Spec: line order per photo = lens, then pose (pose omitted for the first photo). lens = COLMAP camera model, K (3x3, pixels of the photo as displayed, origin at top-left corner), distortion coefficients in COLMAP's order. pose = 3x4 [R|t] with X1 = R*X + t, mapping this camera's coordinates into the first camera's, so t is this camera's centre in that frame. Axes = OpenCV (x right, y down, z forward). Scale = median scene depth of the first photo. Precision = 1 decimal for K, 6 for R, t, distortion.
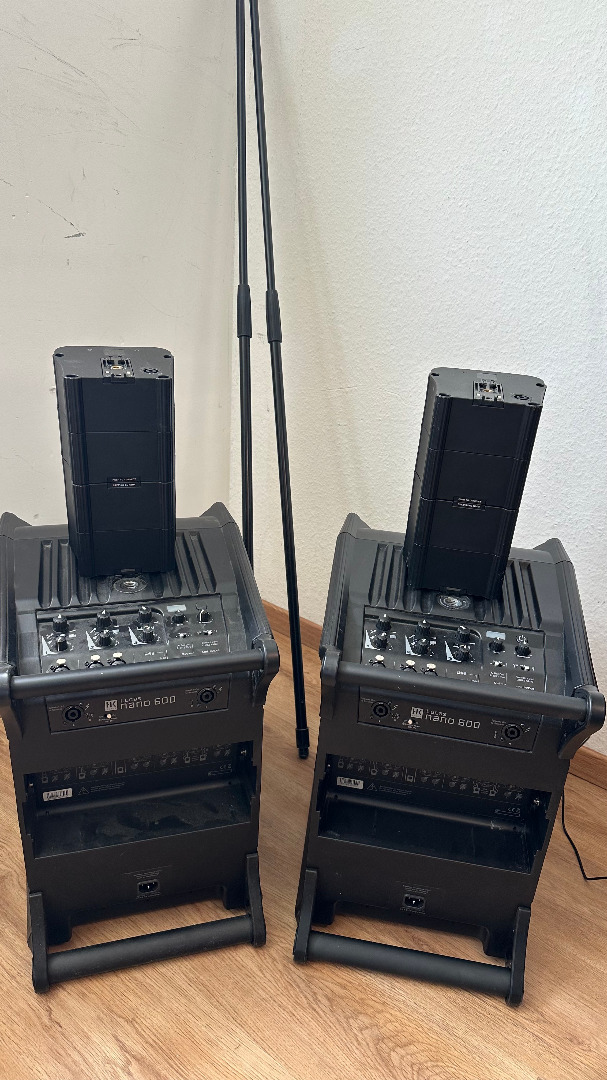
lens RADIAL K [[790.8, 0, 305.2], [0, 790.8, 550.8], [0, 0, 1]] dist [0.000186, -0.025904]
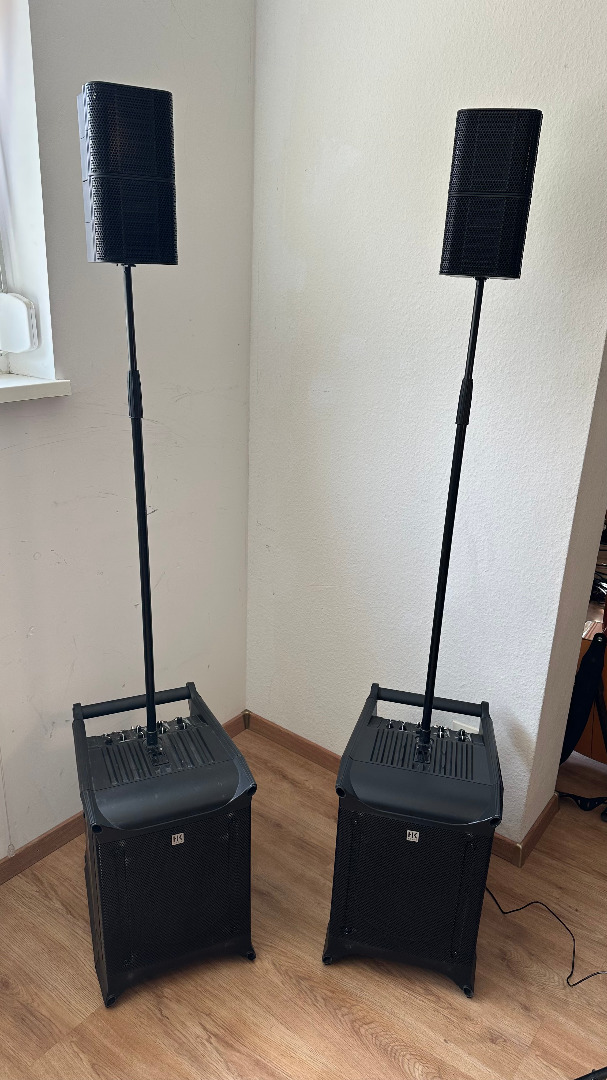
lens RADIAL K [[790.8, 0, 302.8], [0, 790.8, 530.3], [0, 0, 1]] dist [0.000186, -0.025904]
pose [[0.999541, -0.029612, 0.006464, 0.003821], [0.030092, 0.995041, -0.094808, -0.274811], [-0.003625, 0.094959, 0.995475, -0.783048]]
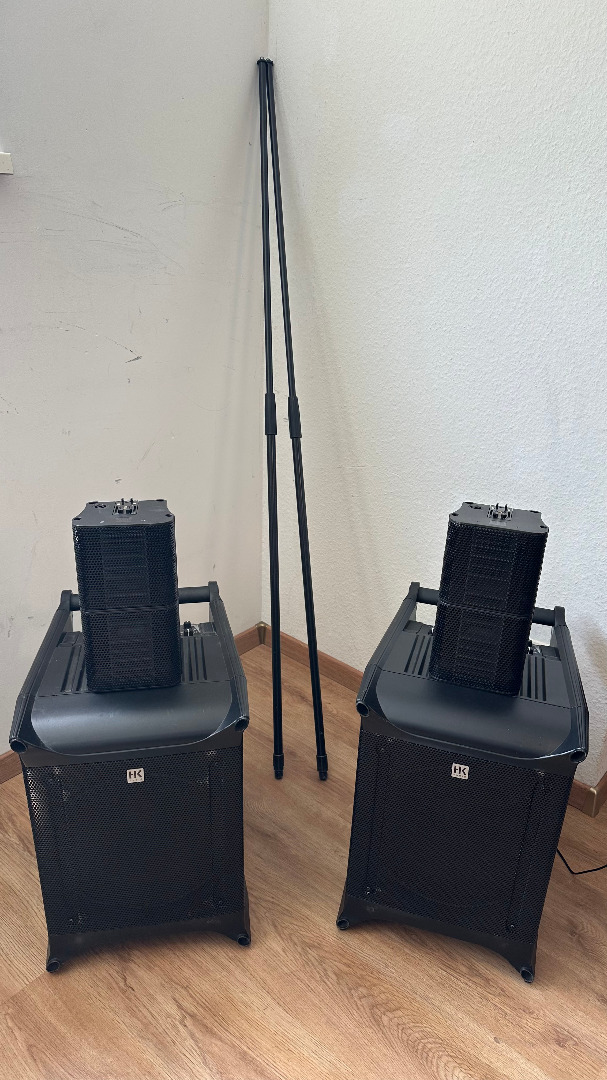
lens RADIAL K [[790.8, 0, 298.7], [0, 790.8, 539.5], [0, 0, 1]] dist [0.000186, -0.025904]
pose [[0.998328, -0.009364, -0.057031, 0.049470], [0.008673, 0.999886, -0.012350, -0.133377], [0.057140, 0.011834, 0.998296, -0.310960]]
